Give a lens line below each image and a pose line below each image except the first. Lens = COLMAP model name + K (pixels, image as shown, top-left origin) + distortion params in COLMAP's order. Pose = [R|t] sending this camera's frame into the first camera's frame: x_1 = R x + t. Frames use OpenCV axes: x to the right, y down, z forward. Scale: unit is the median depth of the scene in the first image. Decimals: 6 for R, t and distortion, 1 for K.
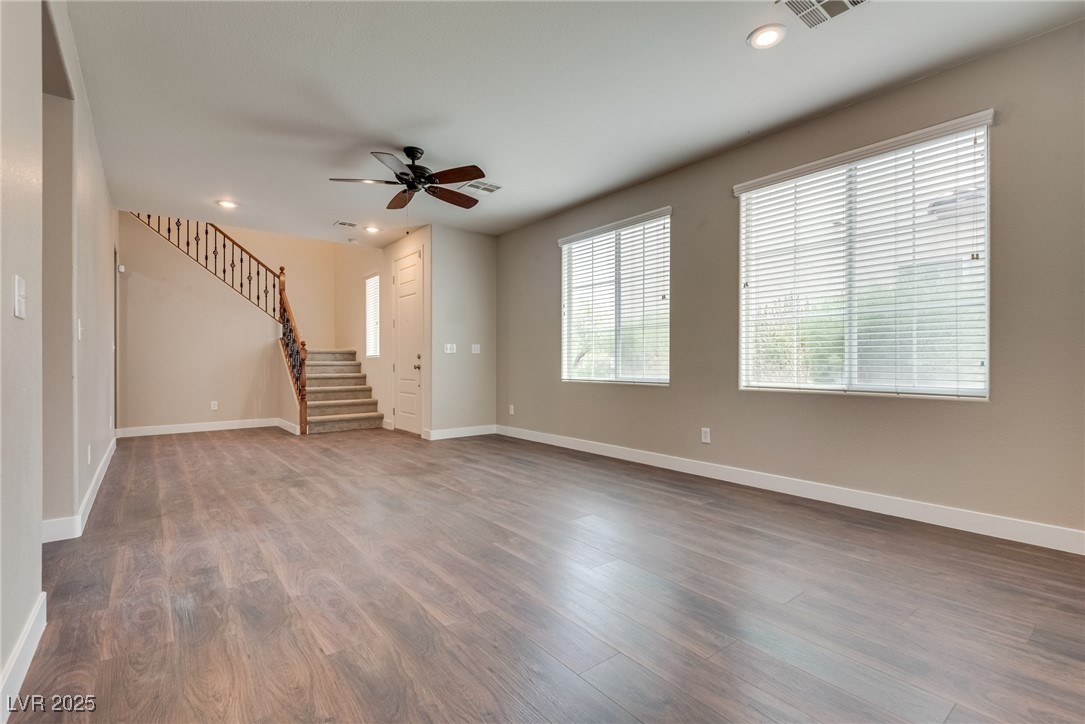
lens RADIAL K [[493.2, 0, 540.0], [0, 493.2, 364.8], [0, 0, 1]] dist [0.017399, -0.000304]
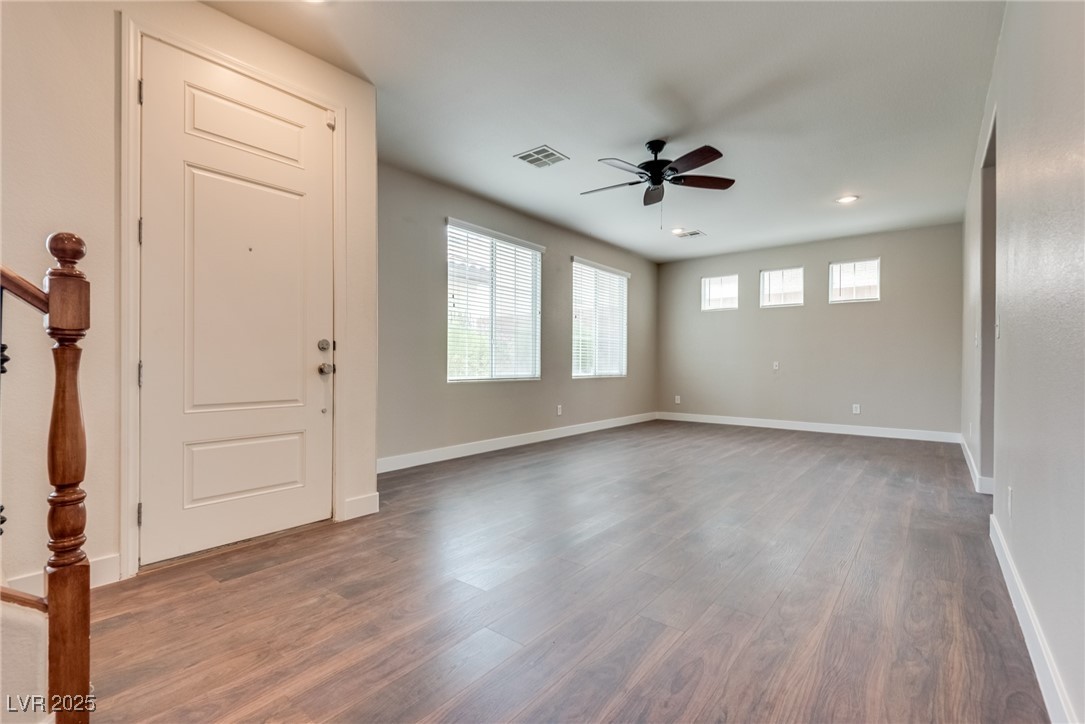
lens RADIAL K [[493.2, 0, 540.0], [0, 493.2, 364.8], [0, 0, 1]] dist [0.017399, -0.000304]
pose [[-0.228596, -0.004231, 0.973512, -0.929661], [-0.002222, 0.999990, 0.003824, -0.001714], [-0.973519, -0.001289, -0.228604, 1.162318]]
